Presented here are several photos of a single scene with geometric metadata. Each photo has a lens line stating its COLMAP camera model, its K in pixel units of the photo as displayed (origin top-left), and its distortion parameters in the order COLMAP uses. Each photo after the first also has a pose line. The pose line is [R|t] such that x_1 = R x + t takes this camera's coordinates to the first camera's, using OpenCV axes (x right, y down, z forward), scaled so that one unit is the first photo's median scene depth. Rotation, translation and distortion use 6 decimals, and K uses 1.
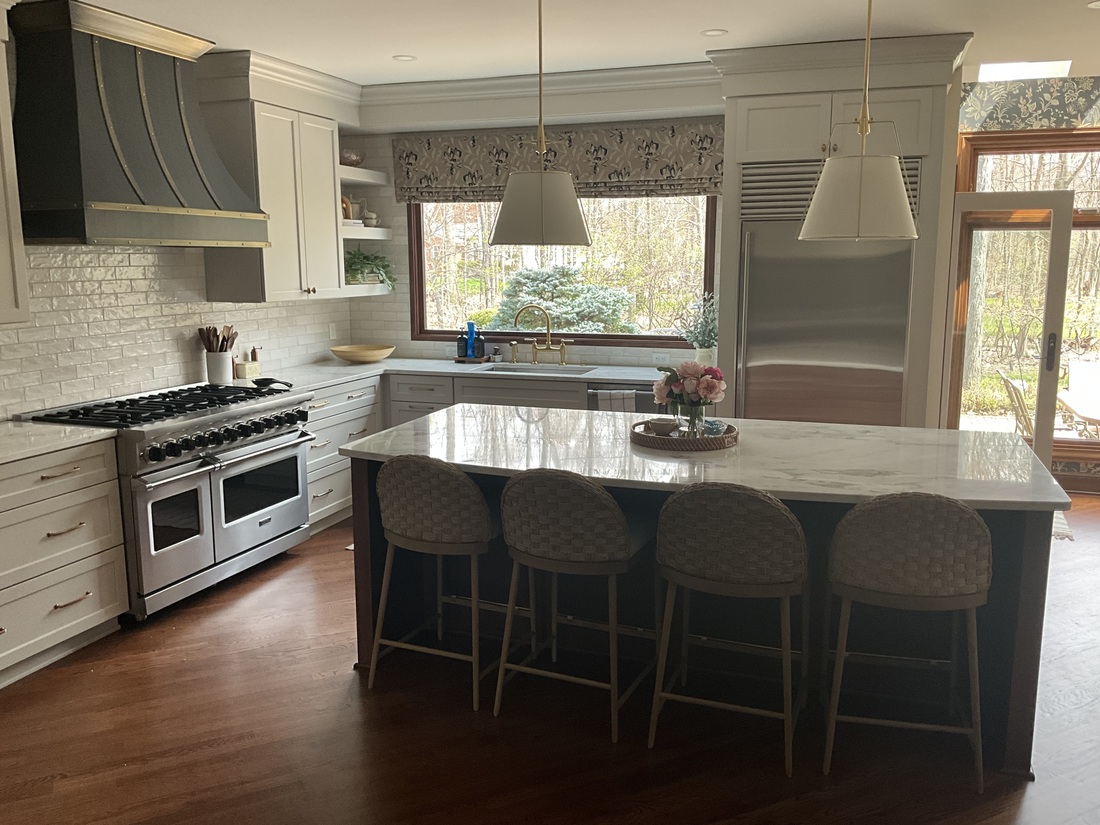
lens RADIAL K [[915.7, 0, 554.6], [0, 915.7, 411.5], [0, 0, 1]] dist [0.062669, -0.103306]
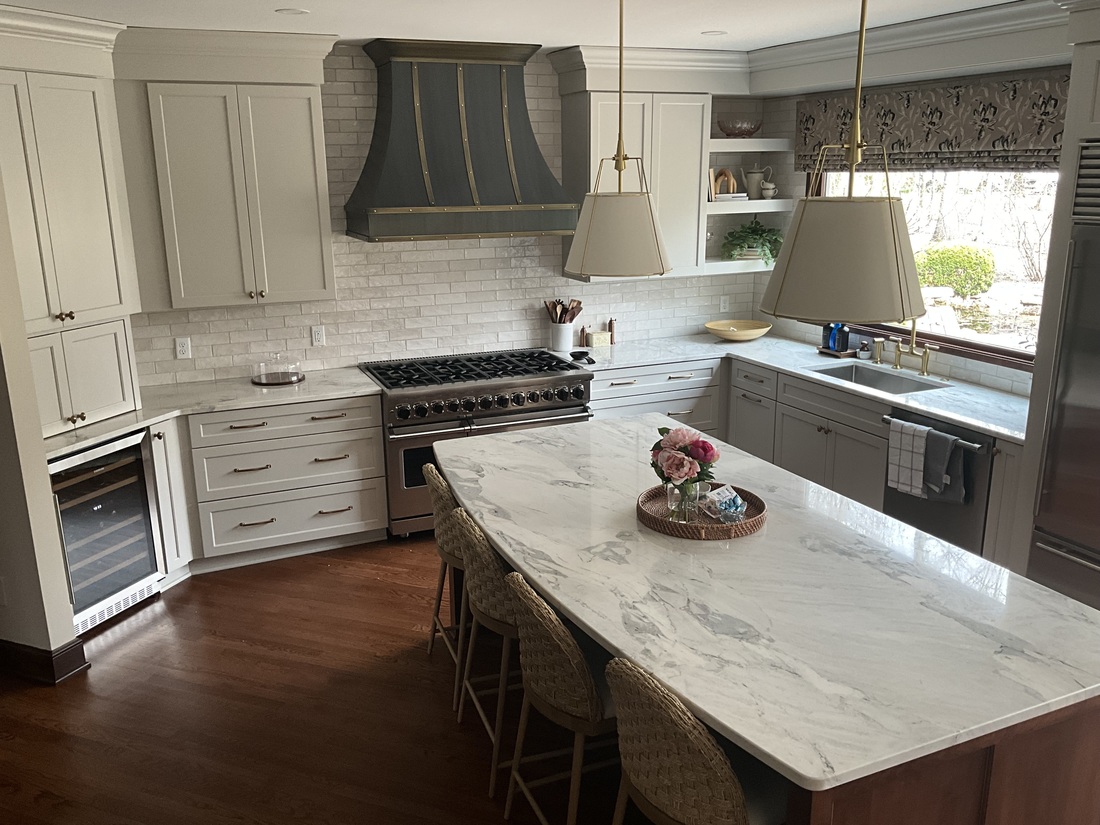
lens RADIAL K [[915.7, 0, 550.0], [0, 915.7, 416.7], [0, 0, 1]] dist [0.062669, -0.103306]
pose [[0.682168, 0.186538, -0.707001, 0.384874], [-0.112185, 0.982164, 0.150892, -0.104676], [0.722538, -0.023619, 0.690928, 0.190988]]
